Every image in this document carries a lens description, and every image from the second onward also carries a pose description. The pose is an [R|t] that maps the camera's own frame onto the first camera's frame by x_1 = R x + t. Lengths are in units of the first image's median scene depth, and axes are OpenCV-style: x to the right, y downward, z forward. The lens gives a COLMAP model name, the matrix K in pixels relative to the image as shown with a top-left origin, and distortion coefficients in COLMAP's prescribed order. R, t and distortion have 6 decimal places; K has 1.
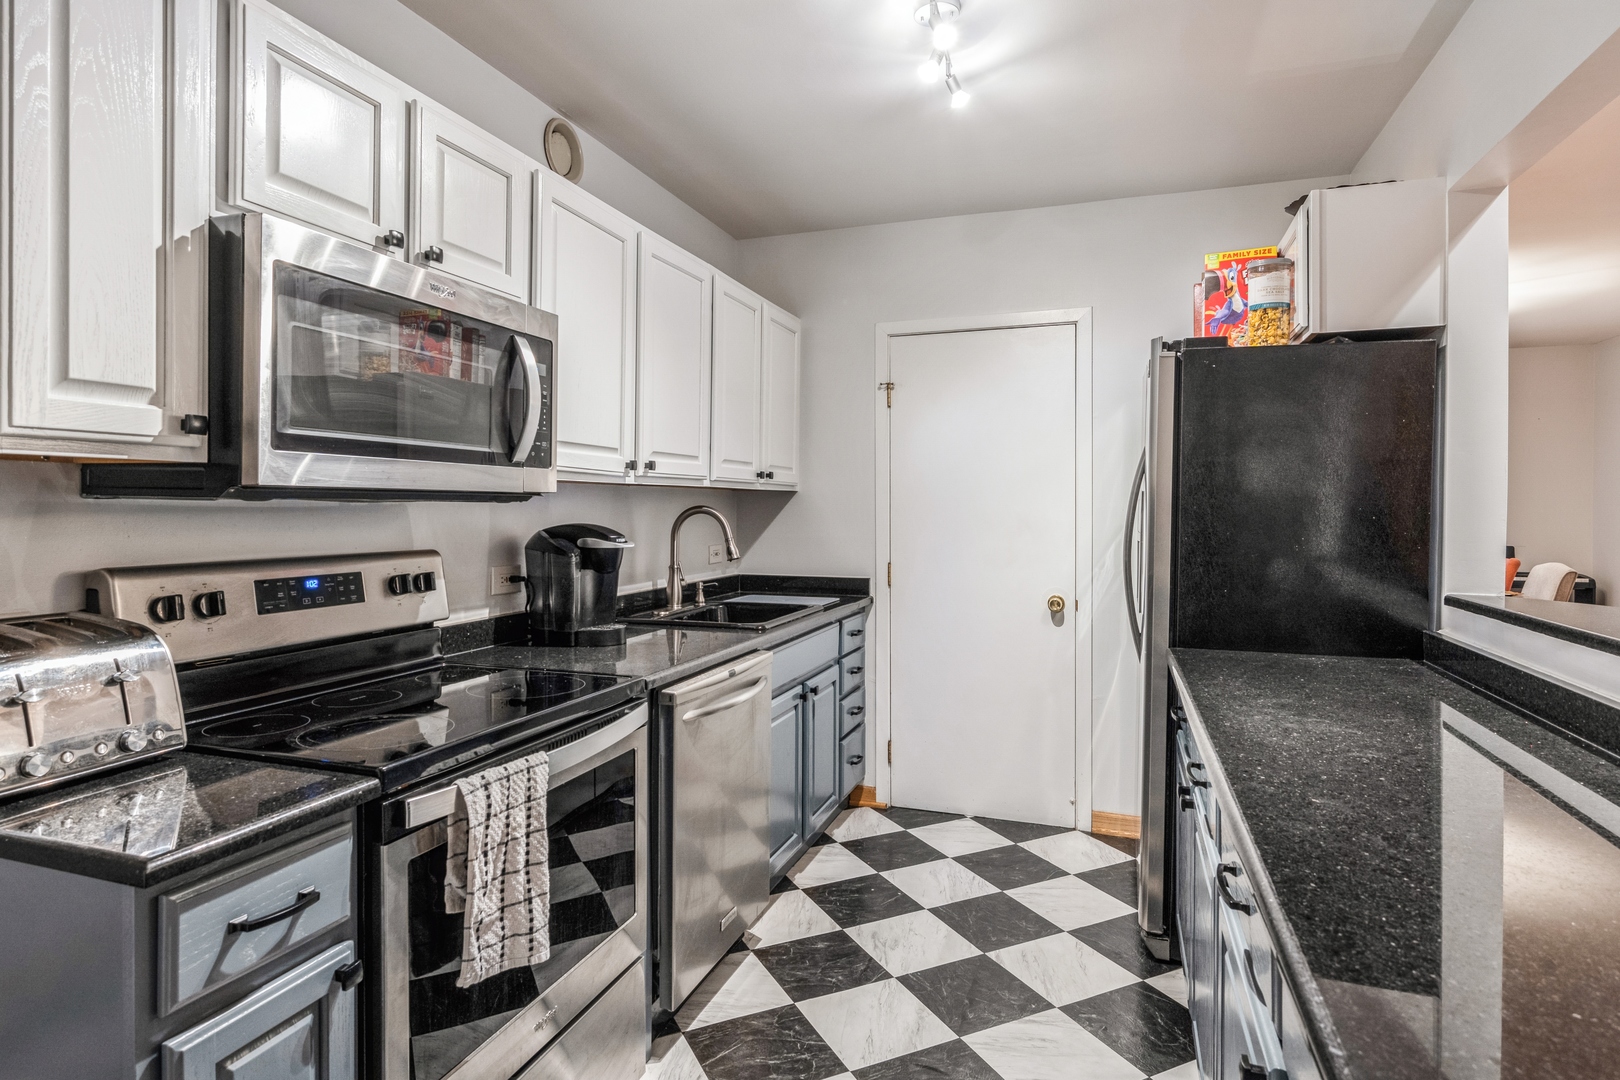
lens RADIAL K [[878.0, 0, 807.9], [0, 878.0, 510.7], [0, 0, 1]] dist [0.000134, 0.000091]
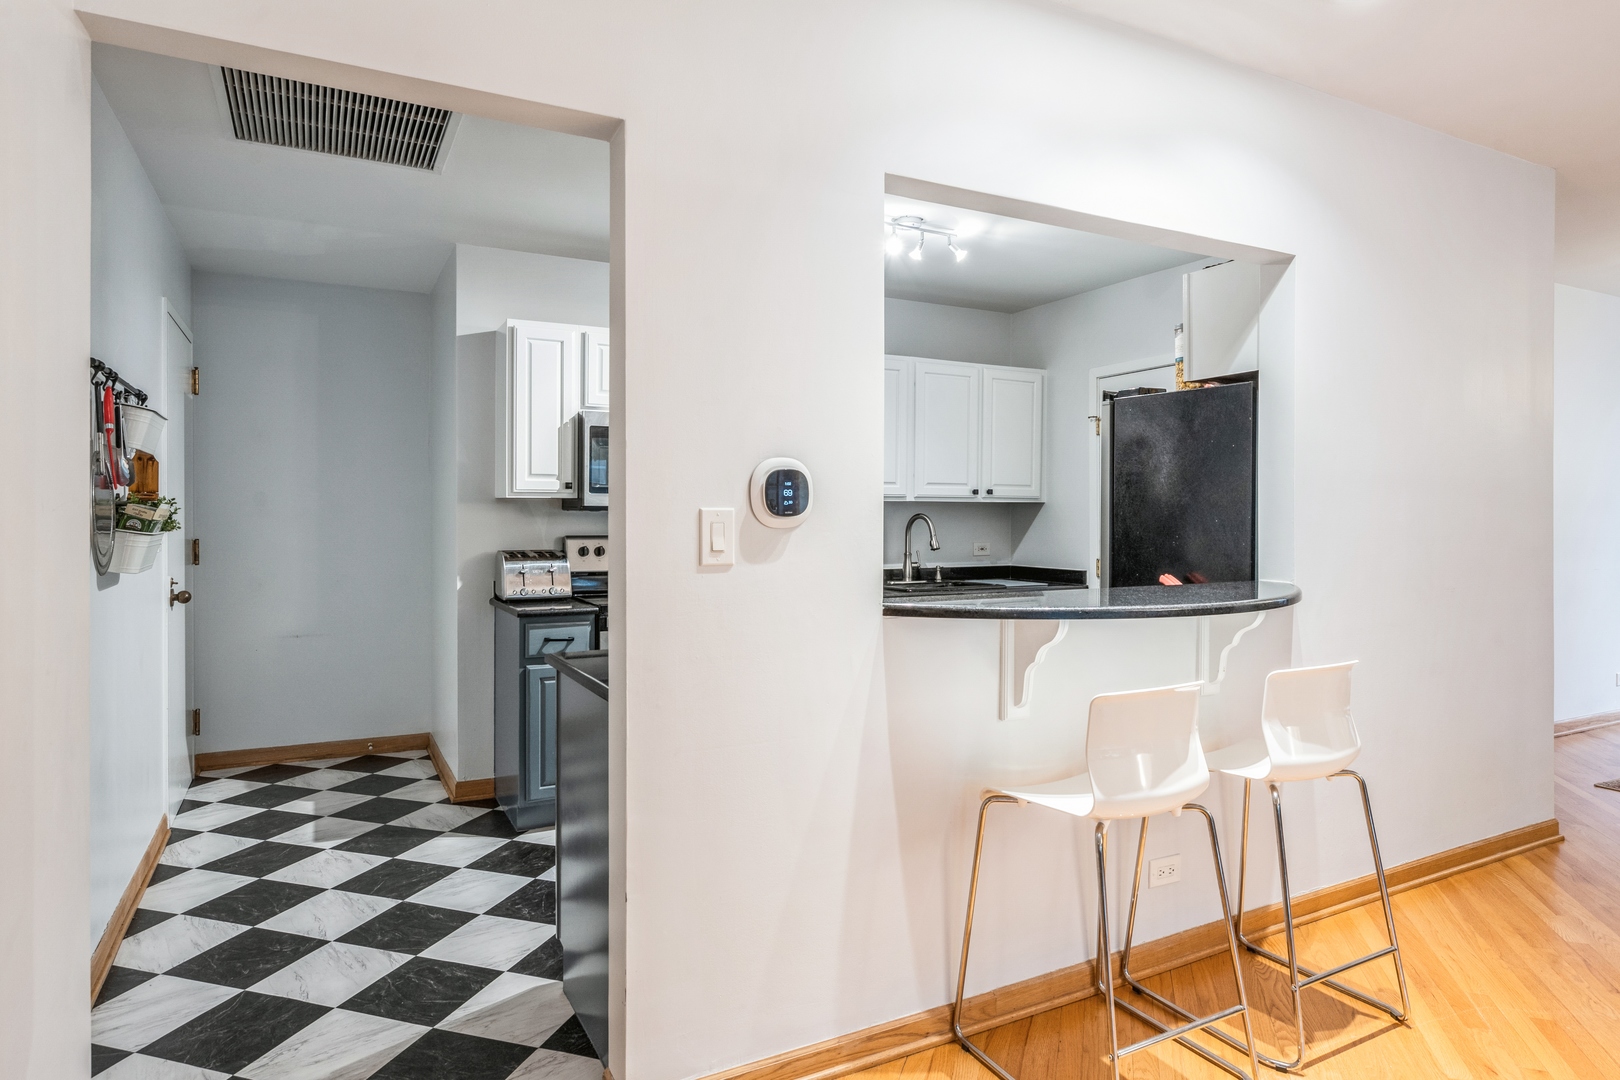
lens RADIAL K [[952.1, 0, 809.7], [0, 952.1, 516.0], [0, 0, 1]] dist [0.004772, 0.000487]
pose [[0.739239, -0.001662, -0.673441, 1.917548], [-0.002387, 0.999984, -0.005089, 0.016733], [0.673439, 0.005370, 0.739224, -0.761710]]
